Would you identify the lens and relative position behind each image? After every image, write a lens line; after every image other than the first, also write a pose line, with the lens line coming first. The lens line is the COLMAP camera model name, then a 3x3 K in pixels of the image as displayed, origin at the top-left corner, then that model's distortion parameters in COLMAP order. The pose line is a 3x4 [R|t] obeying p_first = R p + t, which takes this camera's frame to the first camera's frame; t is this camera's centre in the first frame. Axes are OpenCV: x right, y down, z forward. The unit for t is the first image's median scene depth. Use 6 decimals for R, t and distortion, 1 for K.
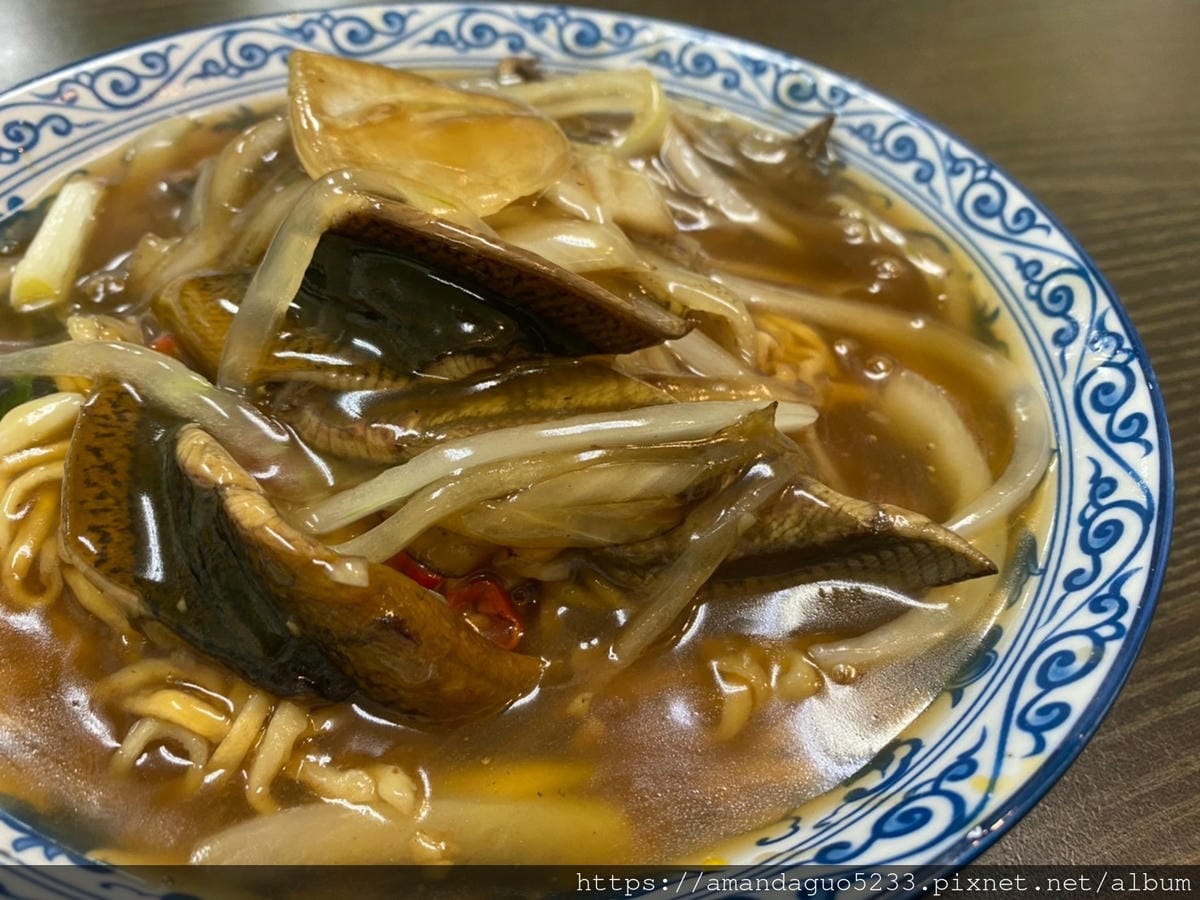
lens RADIAL K [[973.3, 0, 605.8], [0, 973.3, 451.0], [0, 0, 1]] dist [-0.053367, 0.044082]
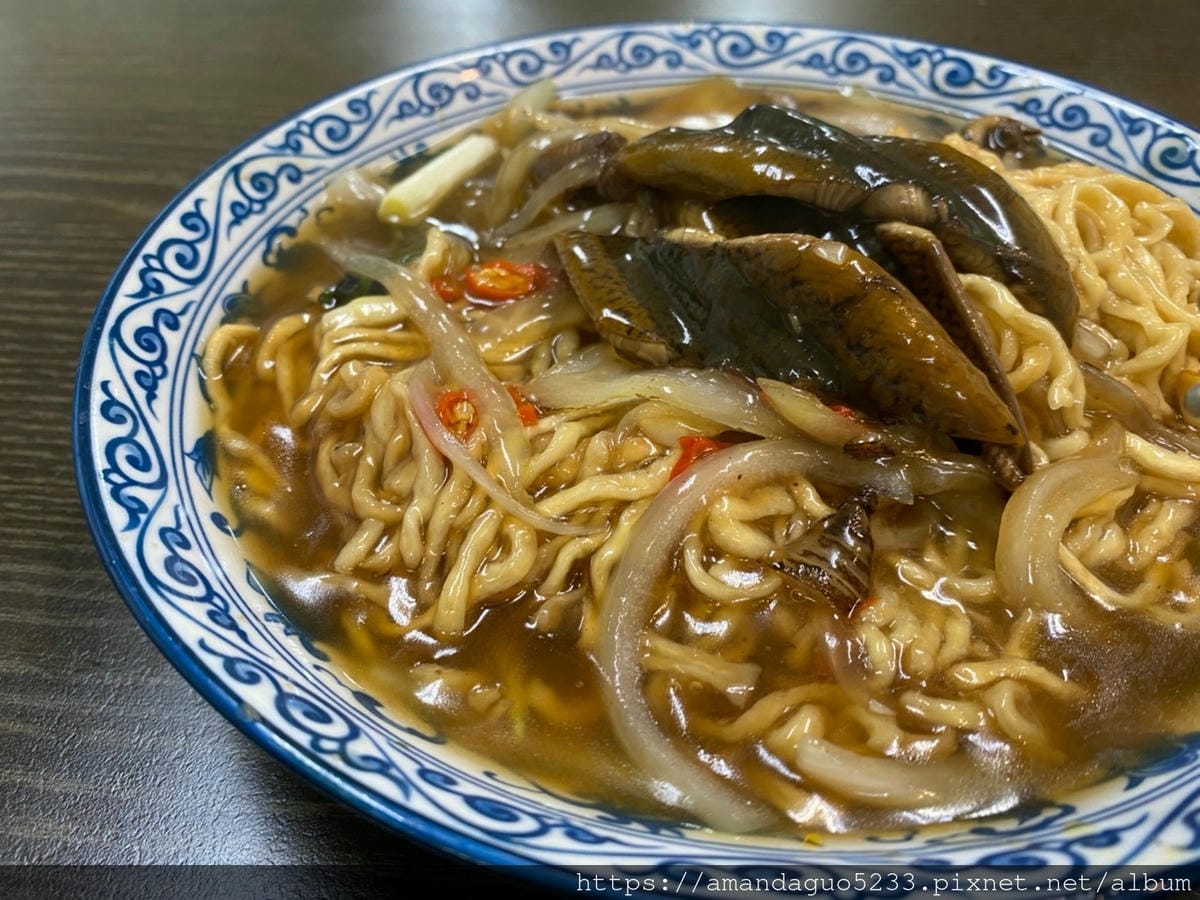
lens RADIAL K [[973.3, 0, 594.7], [0, 973.3, 452.1], [0, 0, 1]] dist [-0.053367, 0.044082]
pose [[0.909877, 0.240469, -0.338081, 0.095797], [-0.254011, 0.967192, 0.004321, 0.056932], [0.328028, 0.081945, 0.941107, -0.045880]]
